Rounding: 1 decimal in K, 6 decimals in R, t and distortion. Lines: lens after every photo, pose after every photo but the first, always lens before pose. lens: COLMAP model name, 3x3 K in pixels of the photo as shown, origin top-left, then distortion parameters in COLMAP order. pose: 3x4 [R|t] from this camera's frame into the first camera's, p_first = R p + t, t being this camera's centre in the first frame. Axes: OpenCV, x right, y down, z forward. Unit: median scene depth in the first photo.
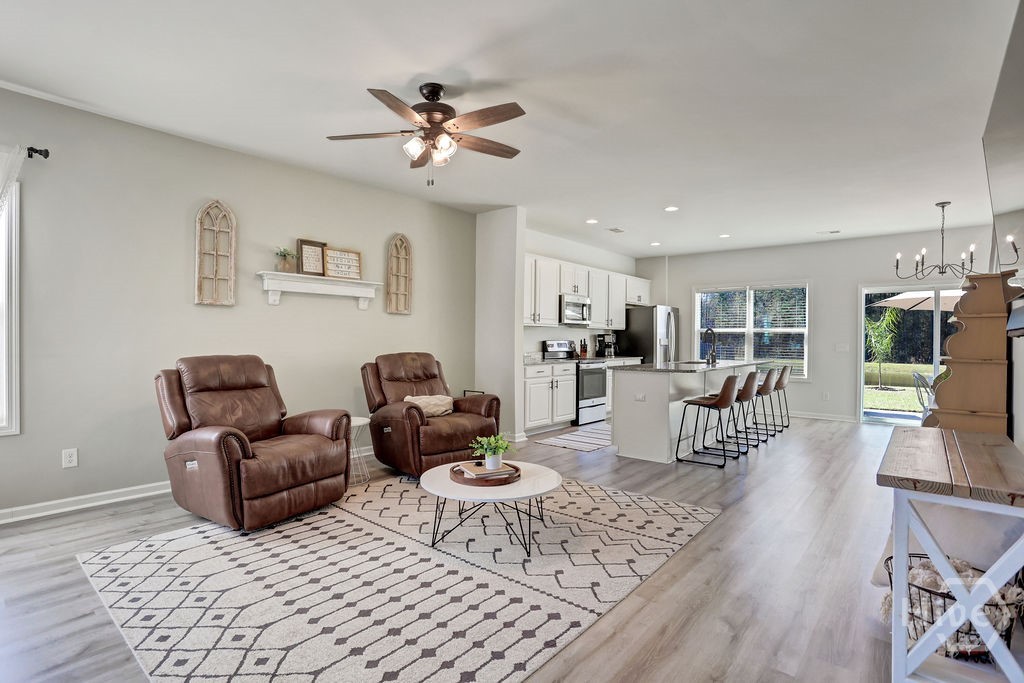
lens RADIAL K [[504.6, 0, 507.9], [0, 504.6, 341.9], [0, 0, 1]] dist [-0.037604, 0.002615]
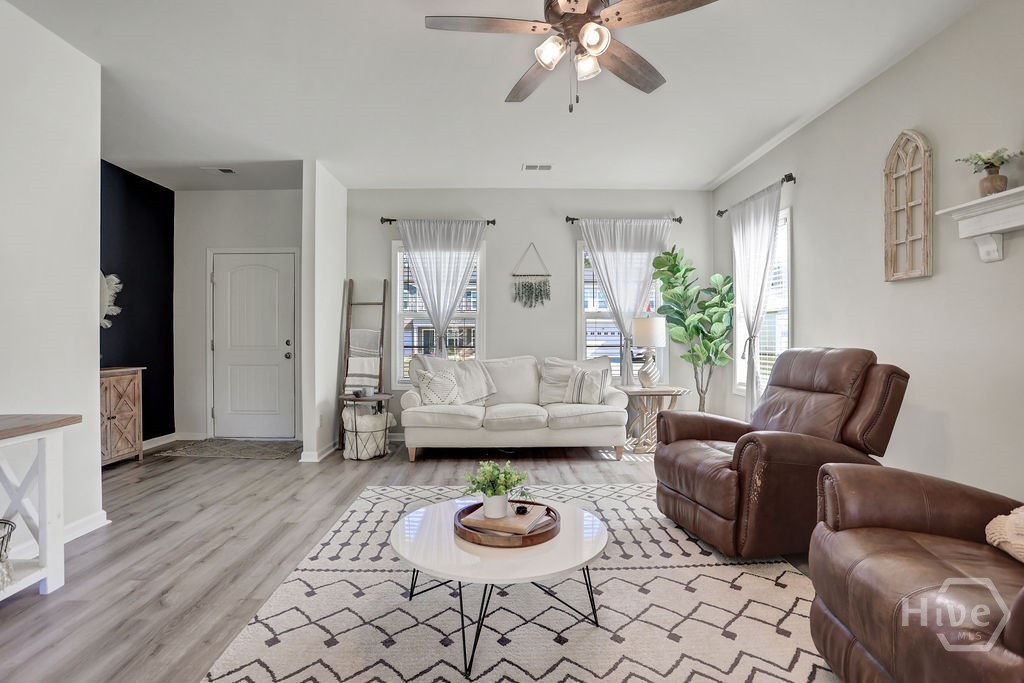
lens RADIAL K [[504.6, 0, 507.6], [0, 504.6, 341.0], [0, 0, 1]] dist [-0.037604, 0.002615]
pose [[-0.750764, -0.004596, -0.660554, 0.417218], [-0.006889, 0.999976, 0.000872, 0.023767], [0.660534, 0.005205, -0.750778, 1.582944]]
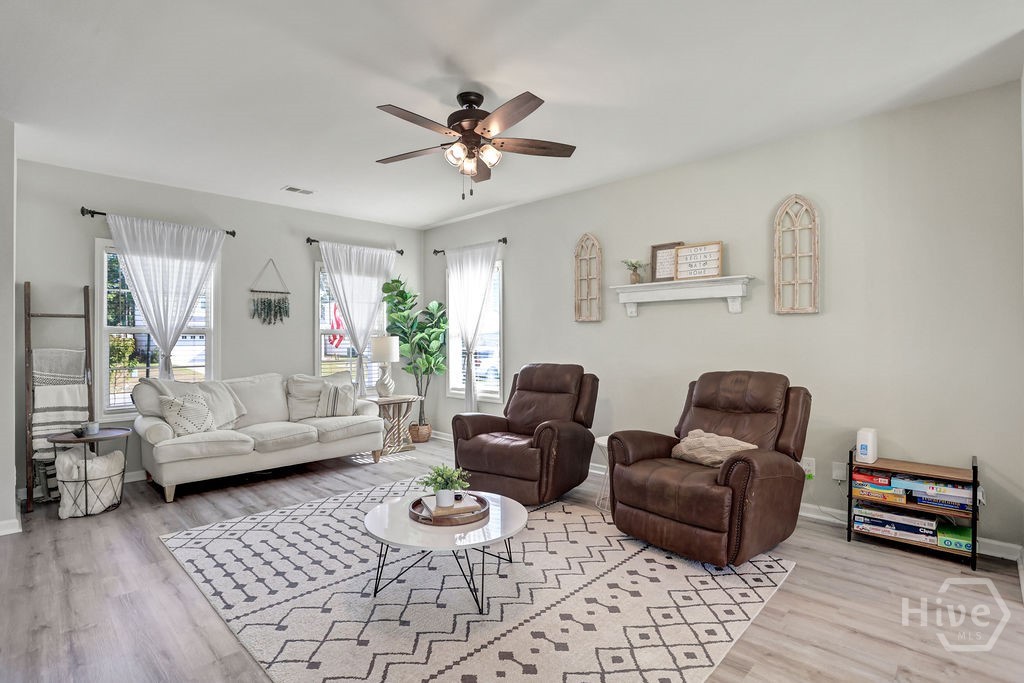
lens RADIAL K [[504.6, 0, 502.2], [0, 504.6, 341.2], [0, 0, 1]] dist [-0.037604, 0.002615]
pose [[-0.082845, -0.004764, -0.996551, 0.872855], [-0.000126, 0.999989, -0.004770, -0.029566], [0.996562, -0.000269, -0.082845, 1.230504]]
